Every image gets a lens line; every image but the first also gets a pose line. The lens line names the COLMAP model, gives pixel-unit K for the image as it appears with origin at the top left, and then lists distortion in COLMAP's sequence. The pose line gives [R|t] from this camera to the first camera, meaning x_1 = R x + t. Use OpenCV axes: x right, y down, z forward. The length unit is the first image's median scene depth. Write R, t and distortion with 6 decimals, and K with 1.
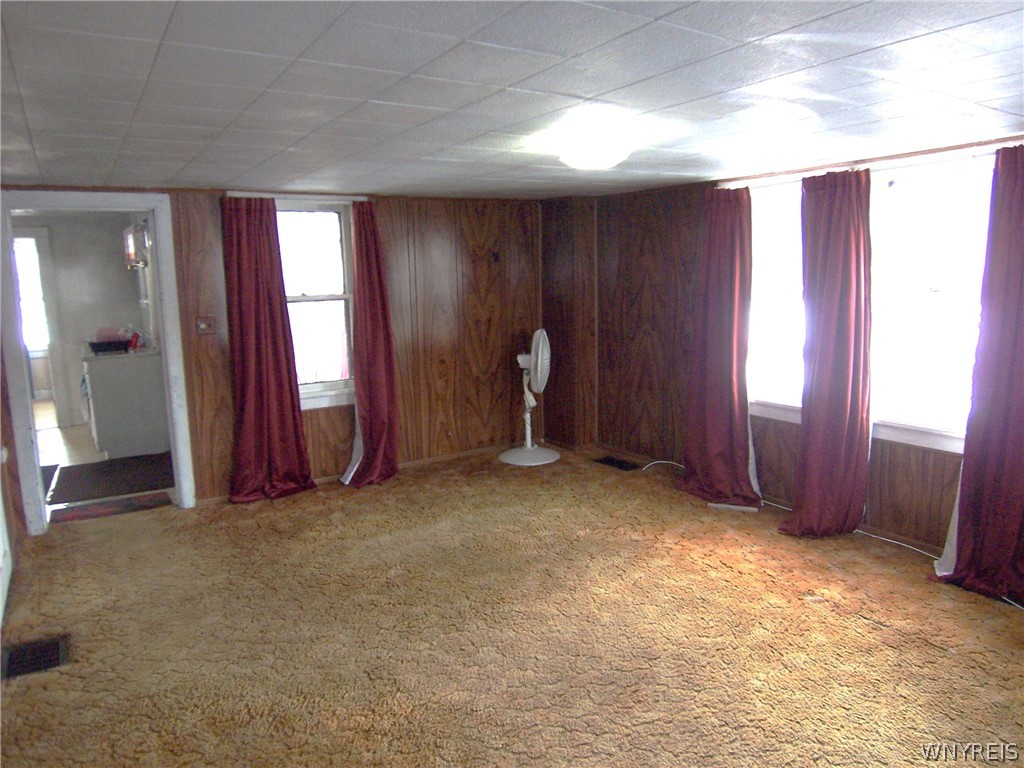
lens RADIAL K [[688.4, 0, 503.2], [0, 688.4, 384.2], [0, 0, 1]] dist [-0.018466, -0.036759]
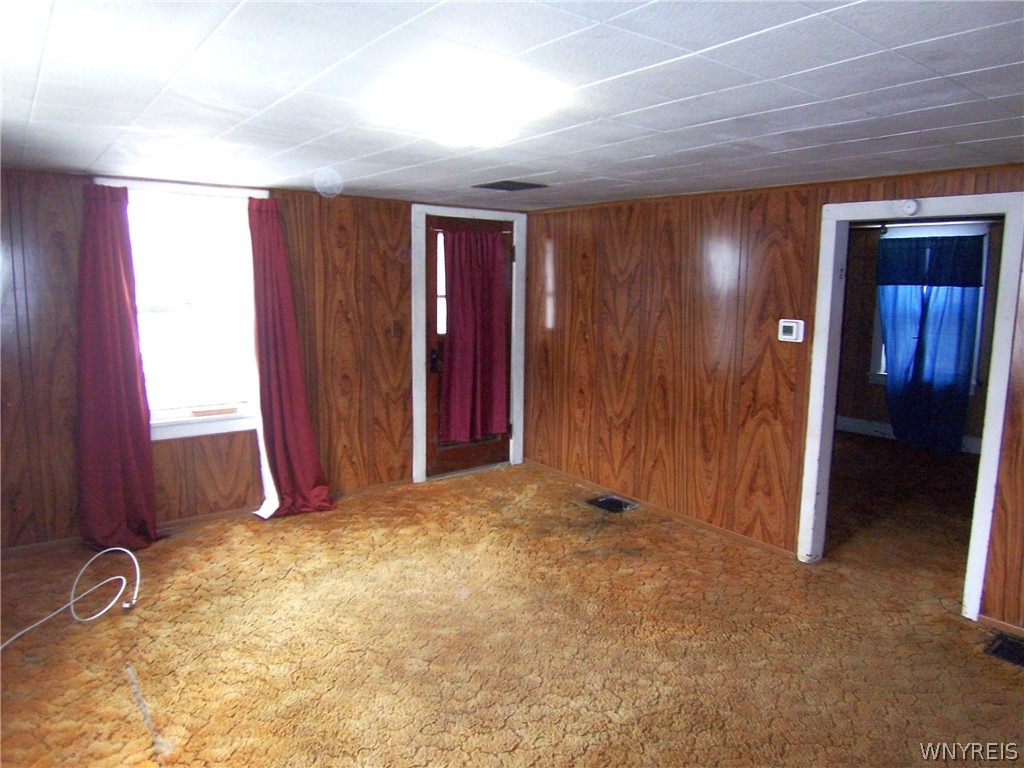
lens RADIAL K [[688.4, 0, 520.1], [0, 688.4, 388.0], [0, 0, 1]] dist [-0.018466, -0.036759]
pose [[-0.995895, 0.023282, -0.087475, 0.157658], [-0.004905, 0.951057, 0.308975, -0.302022], [0.090387, 0.308136, -0.947039, 1.866716]]
